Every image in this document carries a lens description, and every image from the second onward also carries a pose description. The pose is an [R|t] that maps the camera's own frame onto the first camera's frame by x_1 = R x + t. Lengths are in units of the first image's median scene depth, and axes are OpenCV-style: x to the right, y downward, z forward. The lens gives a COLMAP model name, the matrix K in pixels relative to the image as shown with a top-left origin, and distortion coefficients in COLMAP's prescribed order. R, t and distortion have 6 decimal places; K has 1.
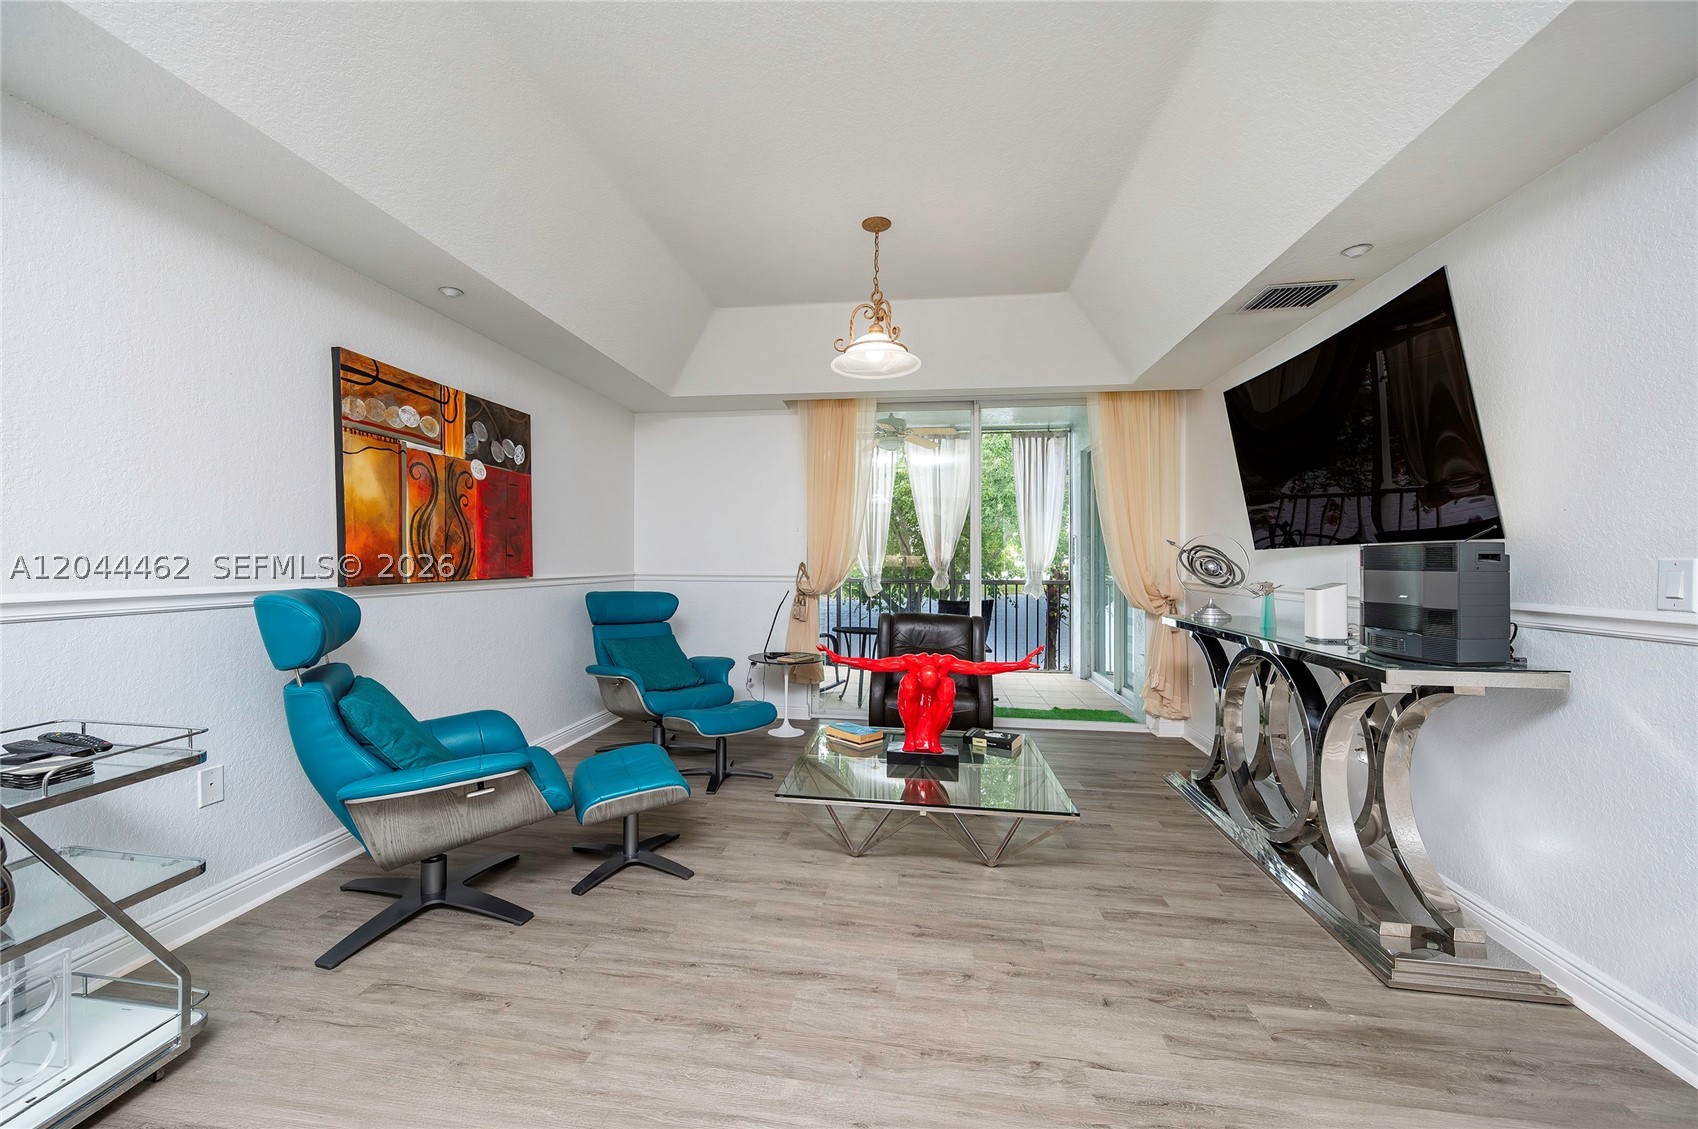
lens RADIAL K [[640.3, 0, 836.2], [0, 640.3, 568.1], [0, 0, 1]] dist [0.000798, -0.000007]
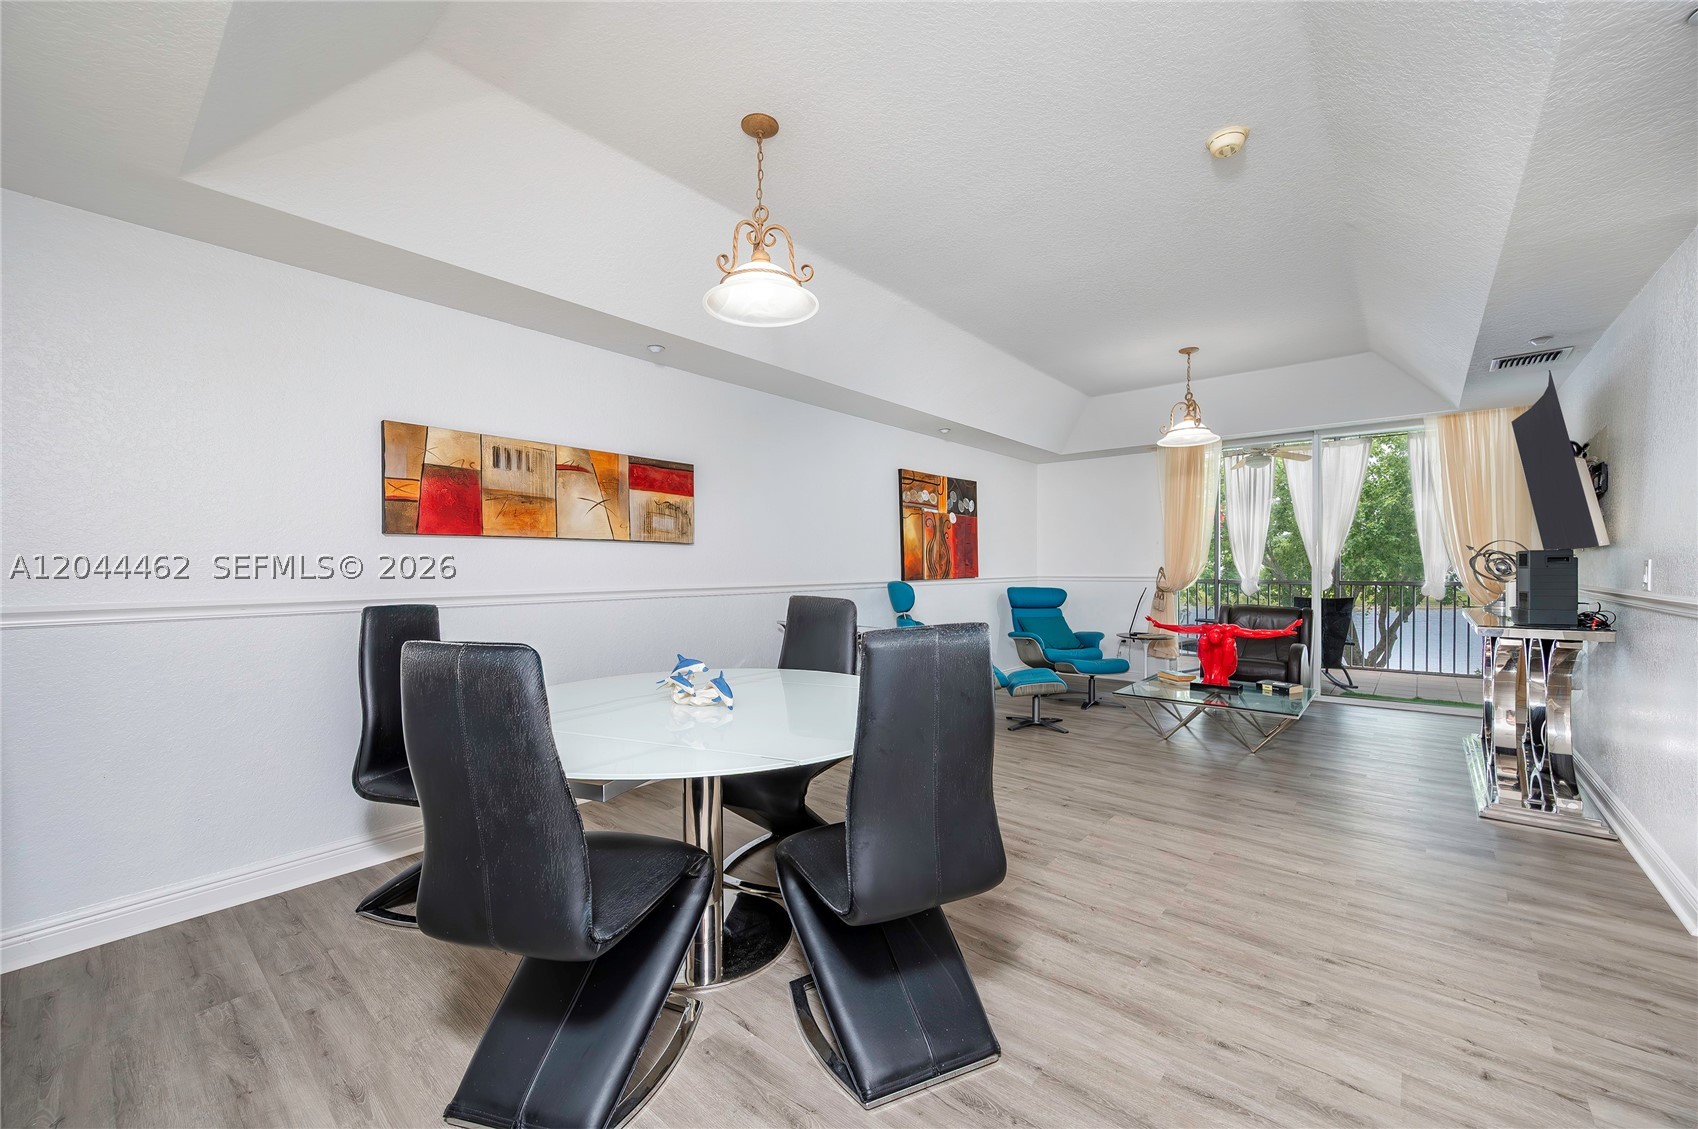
lens RADIAL K [[662.1, 0, 874.3], [0, 662.1, 572.5], [0, 0, 1]] dist [0.000135, -0.000427]
pose [[0.853225, -0.005777, -0.521512, 0.249036], [0.004557, 0.999983, -0.003620, 0.007773], [0.521524, 0.000712, 0.853236, -0.778791]]
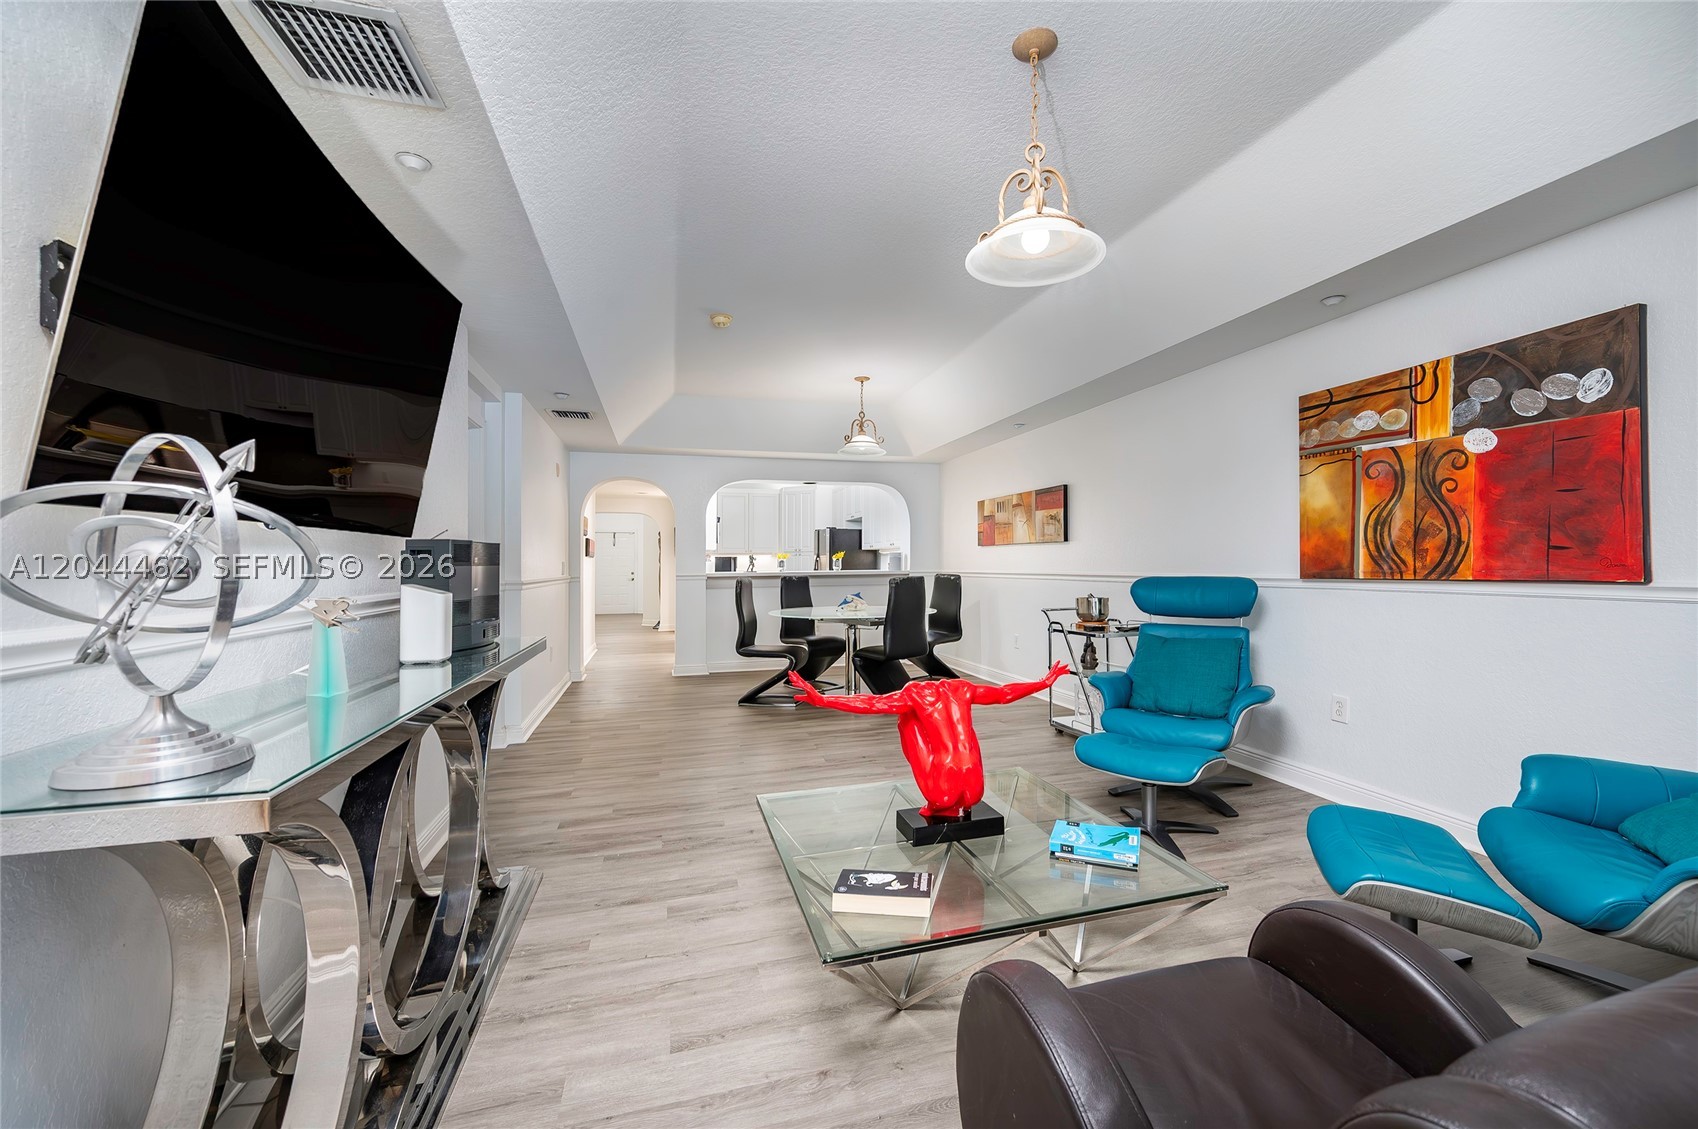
lens RADIAL K [[662.1, 0, 880.1], [0, 662.1, 568.5], [0, 0, 1]] dist [0.000135, -0.000427]
pose [[-0.898629, 0.005618, -0.438674, 0.497753], [-0.000609, 0.999901, 0.014052, -0.008162], [0.438710, 0.012894, -0.898536, 1.529462]]
